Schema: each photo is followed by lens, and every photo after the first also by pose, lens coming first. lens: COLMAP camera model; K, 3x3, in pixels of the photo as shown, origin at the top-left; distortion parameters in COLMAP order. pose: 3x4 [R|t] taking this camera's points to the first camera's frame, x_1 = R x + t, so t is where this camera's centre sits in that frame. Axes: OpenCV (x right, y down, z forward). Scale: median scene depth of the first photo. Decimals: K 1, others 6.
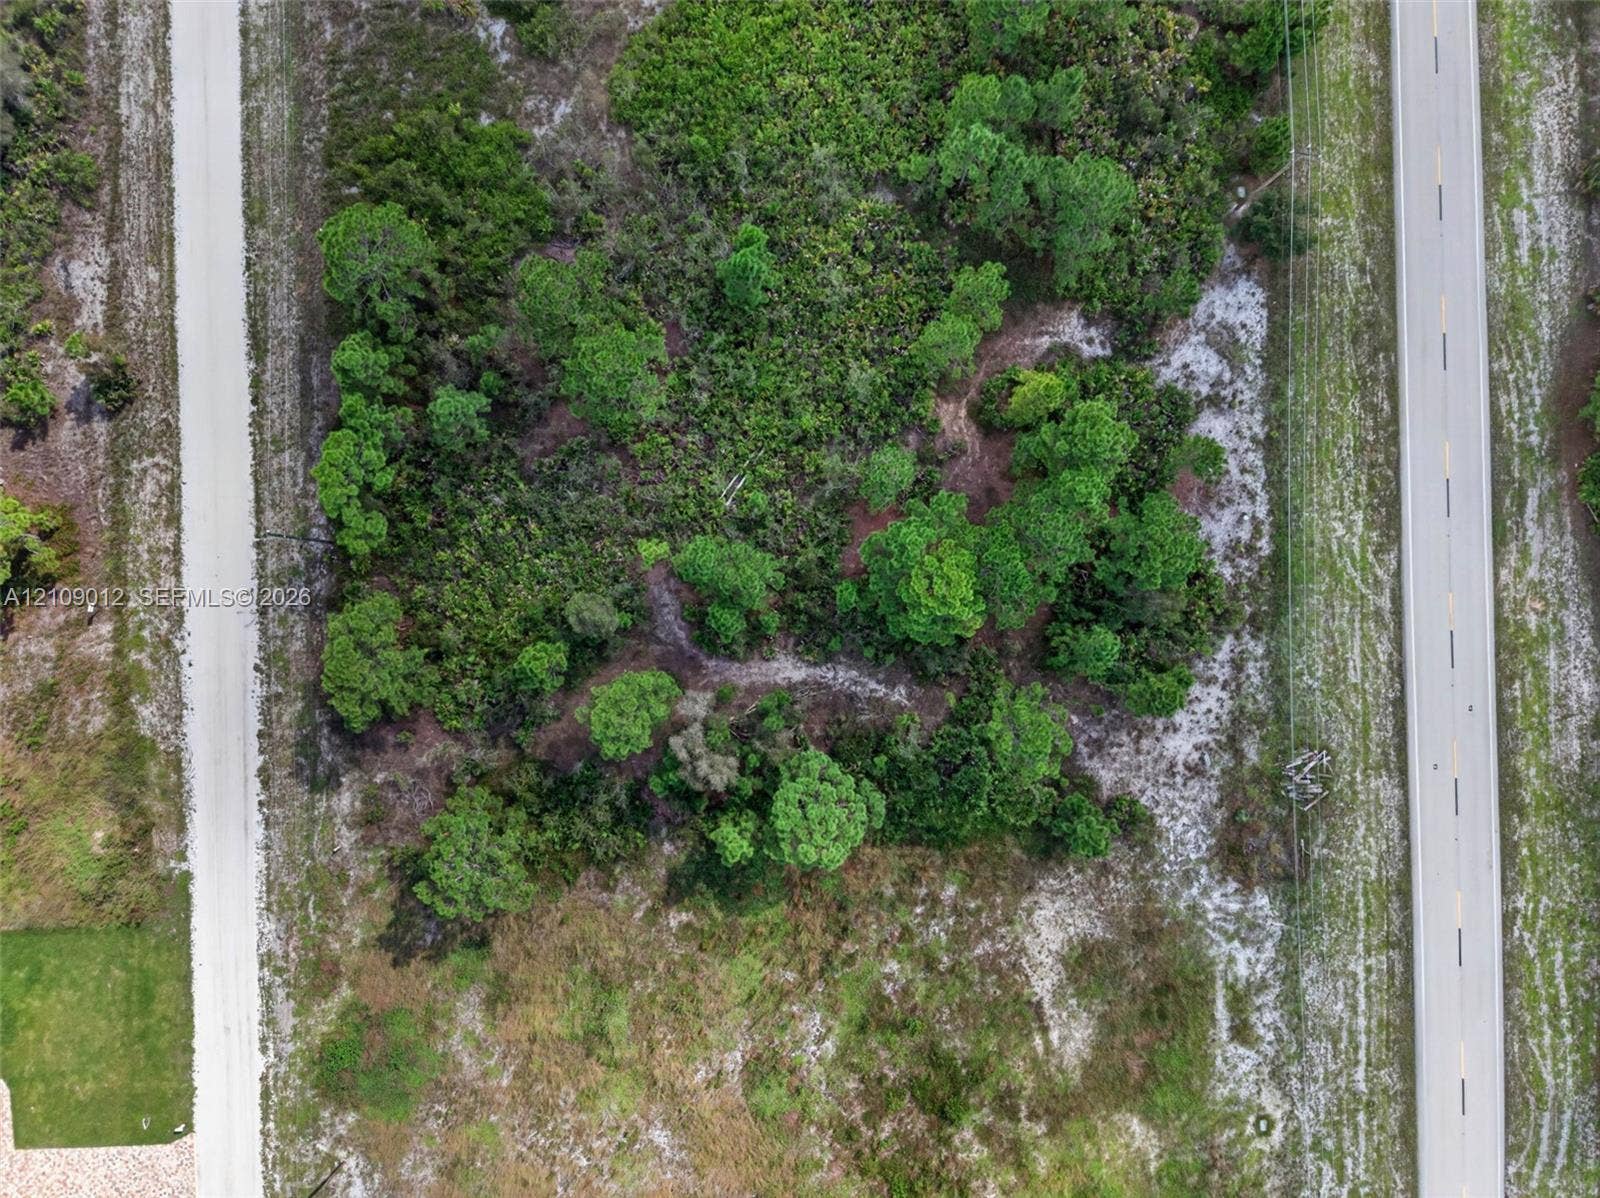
lens RADIAL K [[1069.0, 0, 800.0], [0, 1069.0, 599.0], [0, 0, 1]] dist [0.100721, -0.103808]
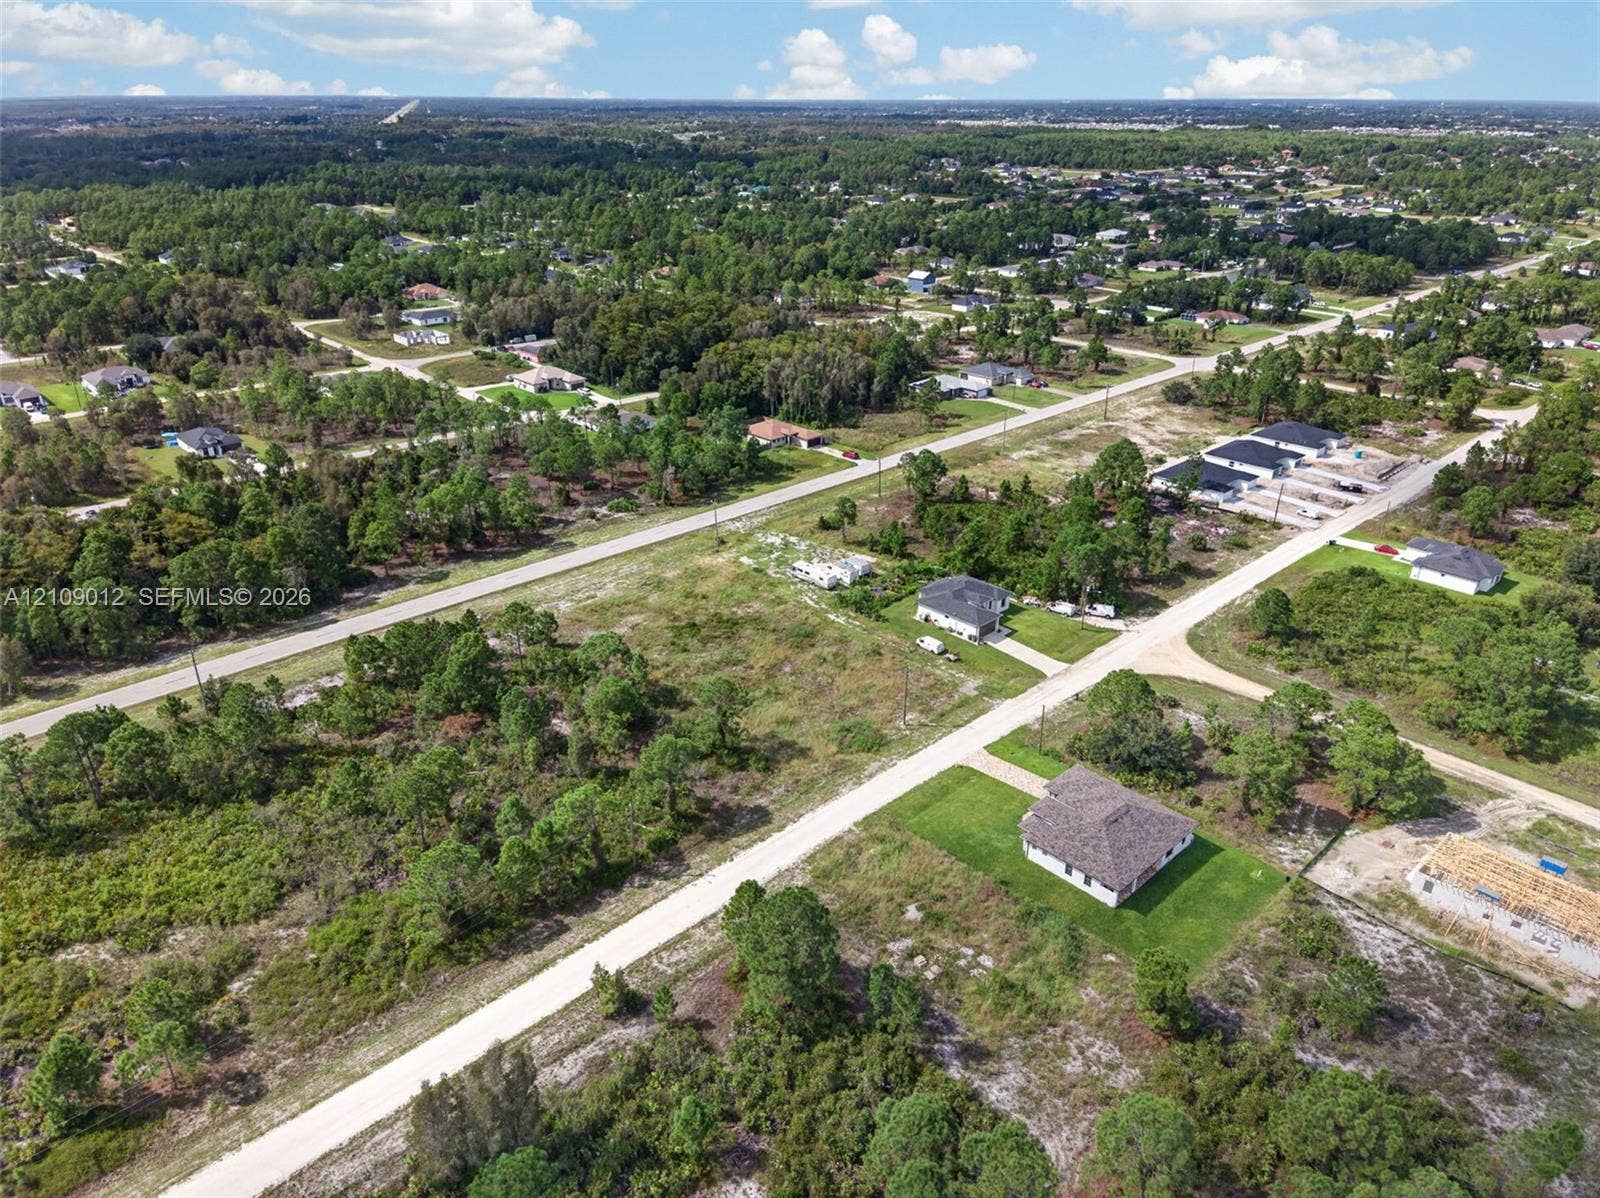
lens RADIAL K [[1066.9, 0, 802.9], [0, 1066.9, 603.9], [0, 0, 1]] dist [0.097024, -0.096852]
pose [[-0.671842, -0.321984, 0.667049, -1.463181], [0.740677, -0.285886, 0.608002, -0.682625], [-0.005067, 0.902549, 0.430557, 0.012137]]
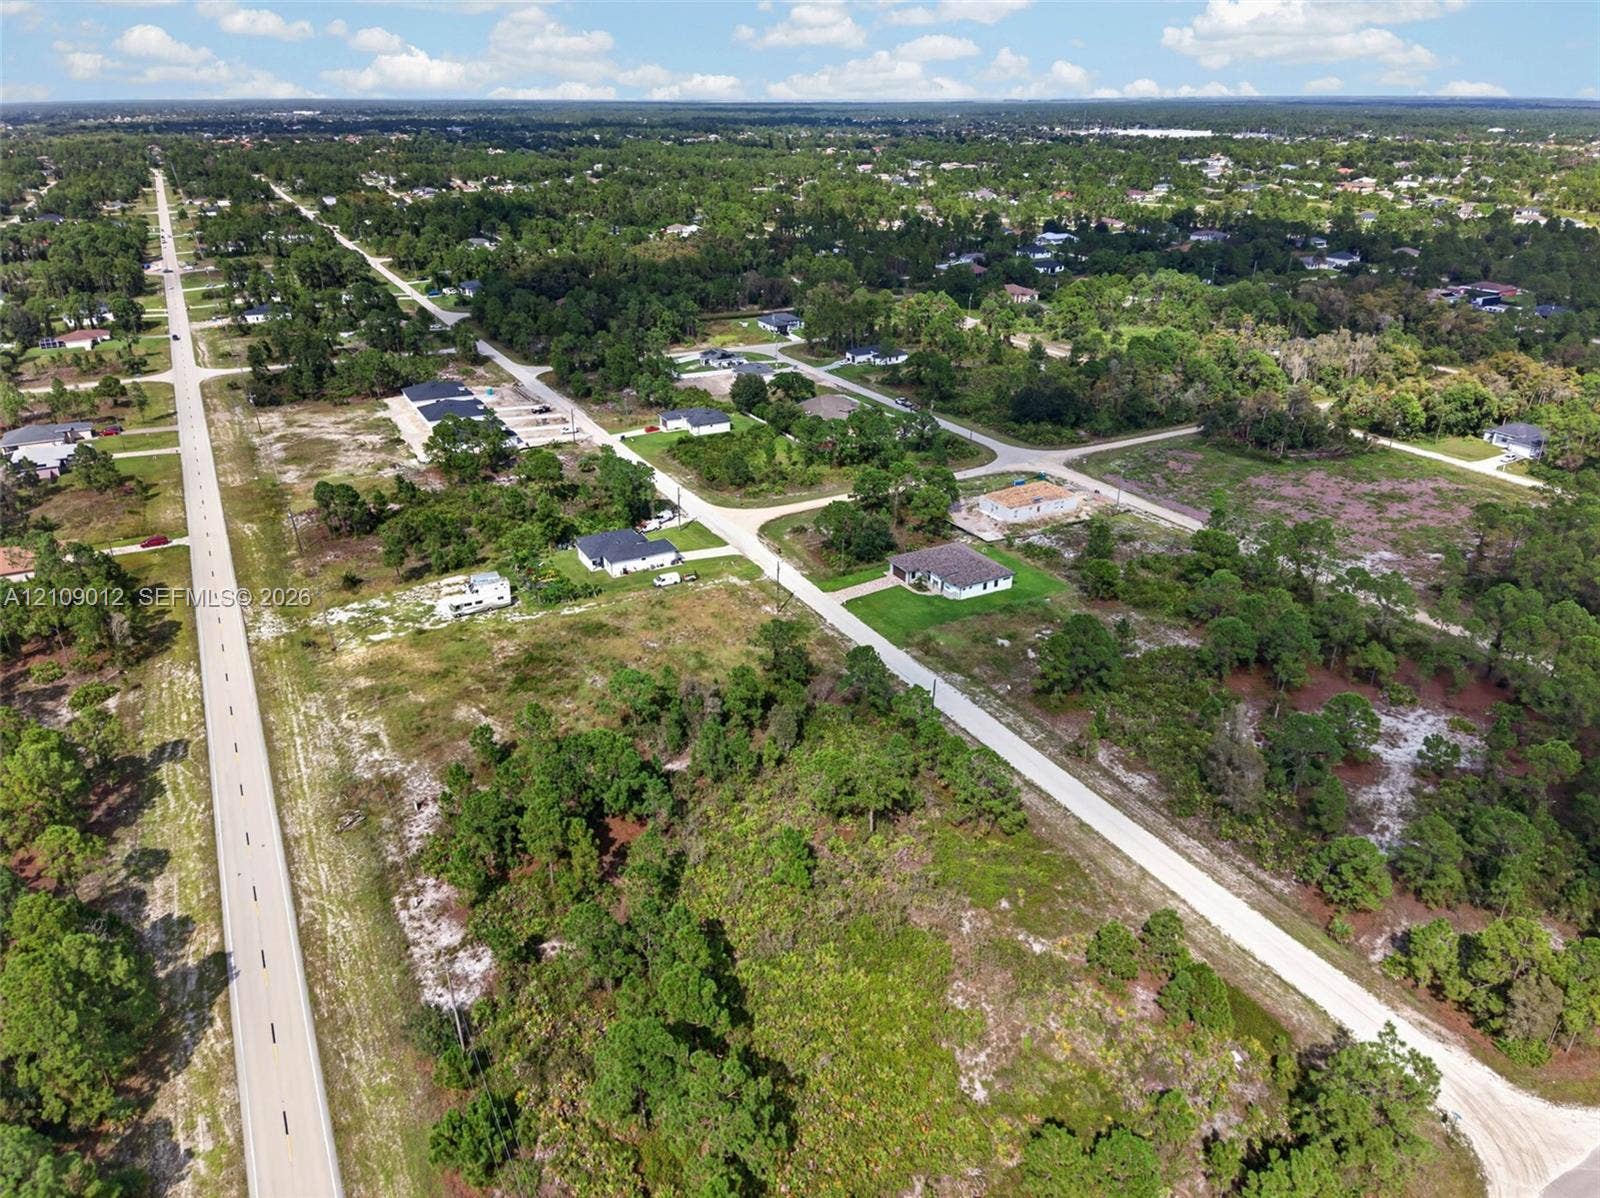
lens RADIAL K [[1066.9, 0, 802.9], [0, 1066.9, 603.9], [0, 0, 1]] dist [0.097024, -0.096852]
pose [[-0.889580, 0.192075, -0.414433, 0.471881], [-0.456767, -0.380652, 0.804032, -1.320100], [-0.003320, 0.904550, 0.426354, 0.018837]]
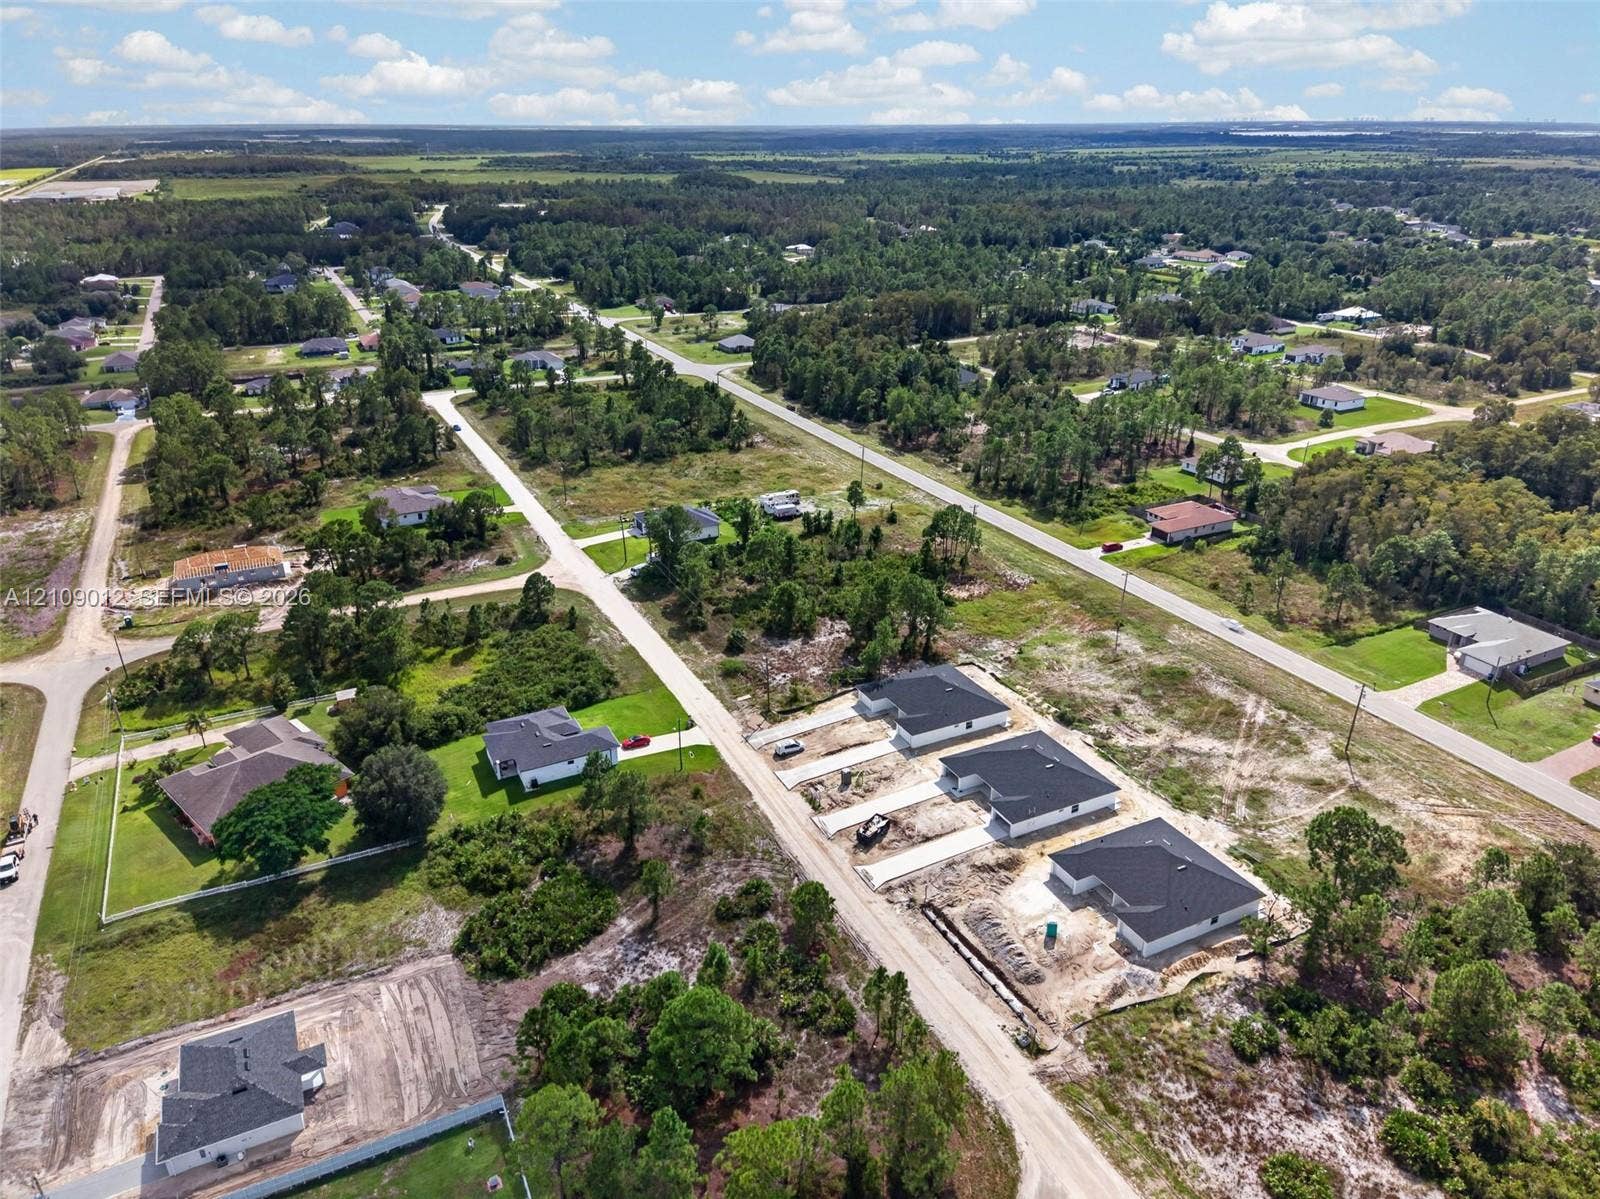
lens RADIAL K [[1069.0, 0, 800.0], [0, 1069.0, 599.5], [0, 0, 1]] dist [0.100721, -0.103808]
pose [[0.903359, -0.179532, 0.389500, -1.068445], [0.428810, 0.361170, -0.828057, 3.496784], [0.007987, 0.915055, 0.403251, 0.004754]]
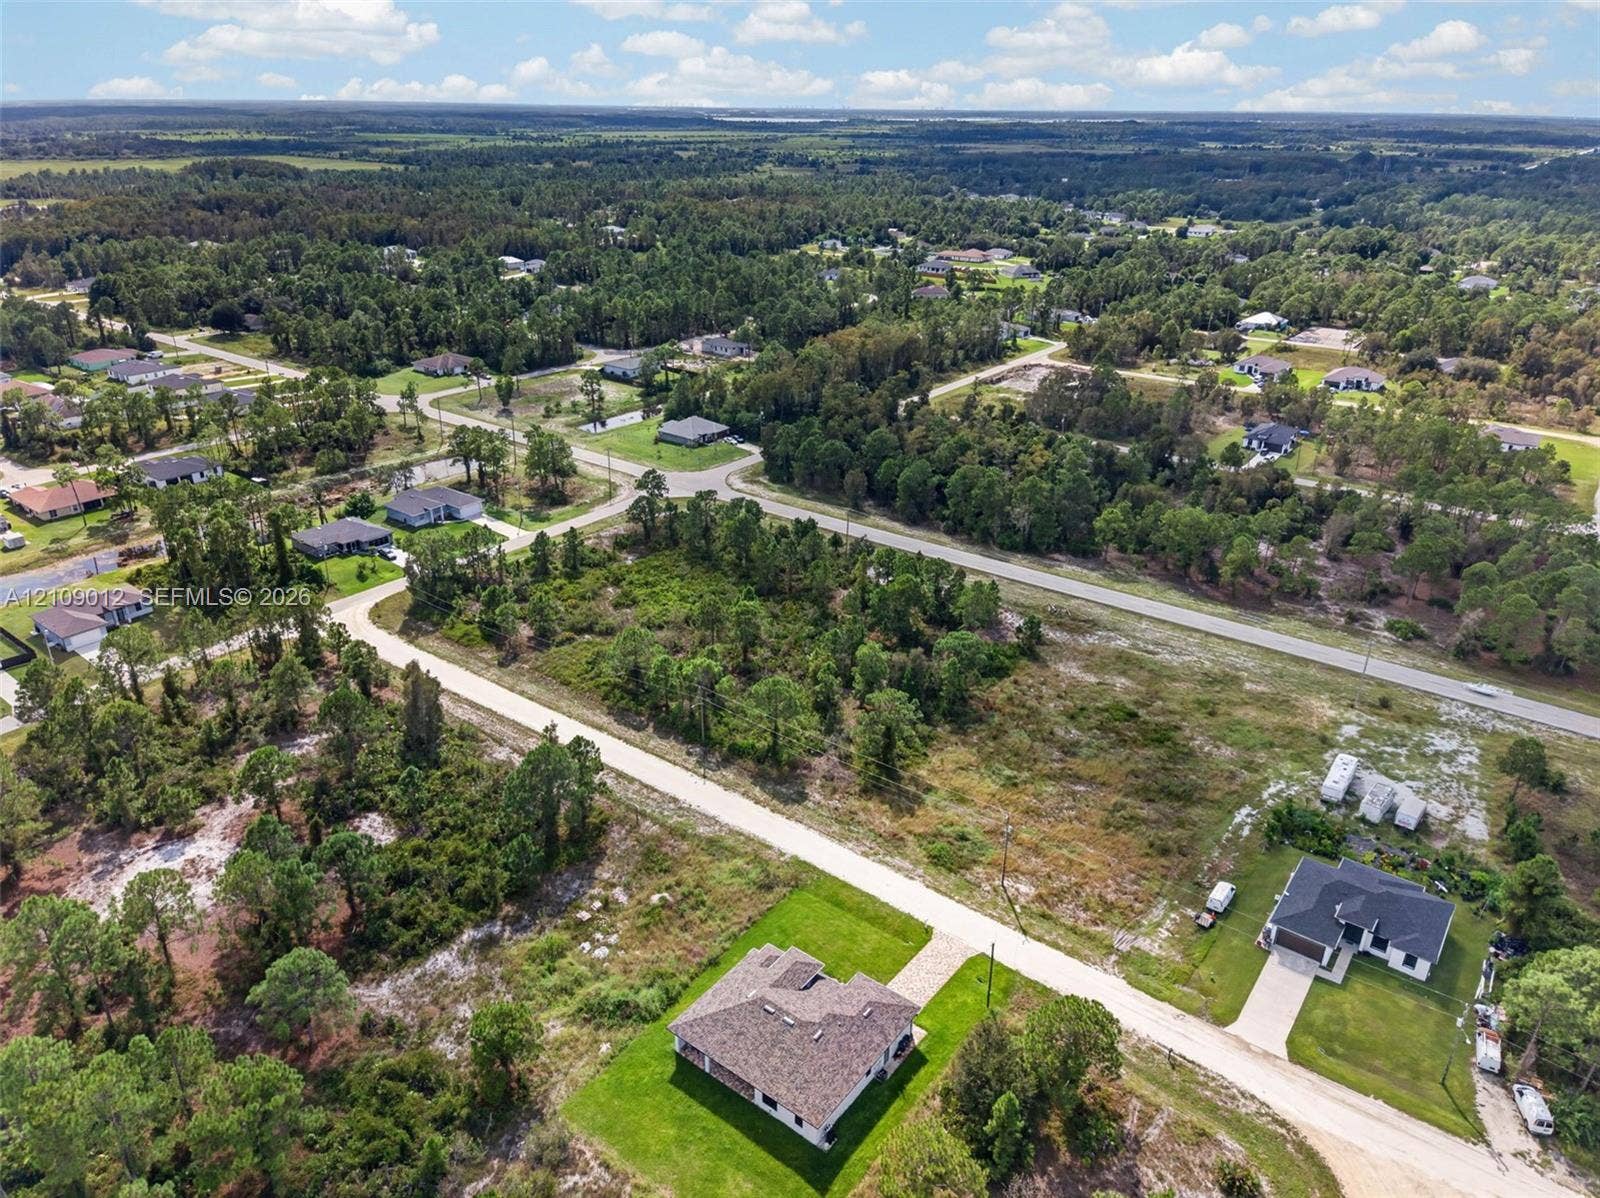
lens RADIAL K [[1069.0, 0, 800.0], [0, 1069.0, 599.0], [0, 0, 1]] dist [0.100721, -0.103808]
pose [[0.625395, -0.322965, 0.710334, -1.539144], [0.780297, 0.263742, -0.567078, 1.044853], [-0.004199, 0.908919, 0.416951, 0.004873]]
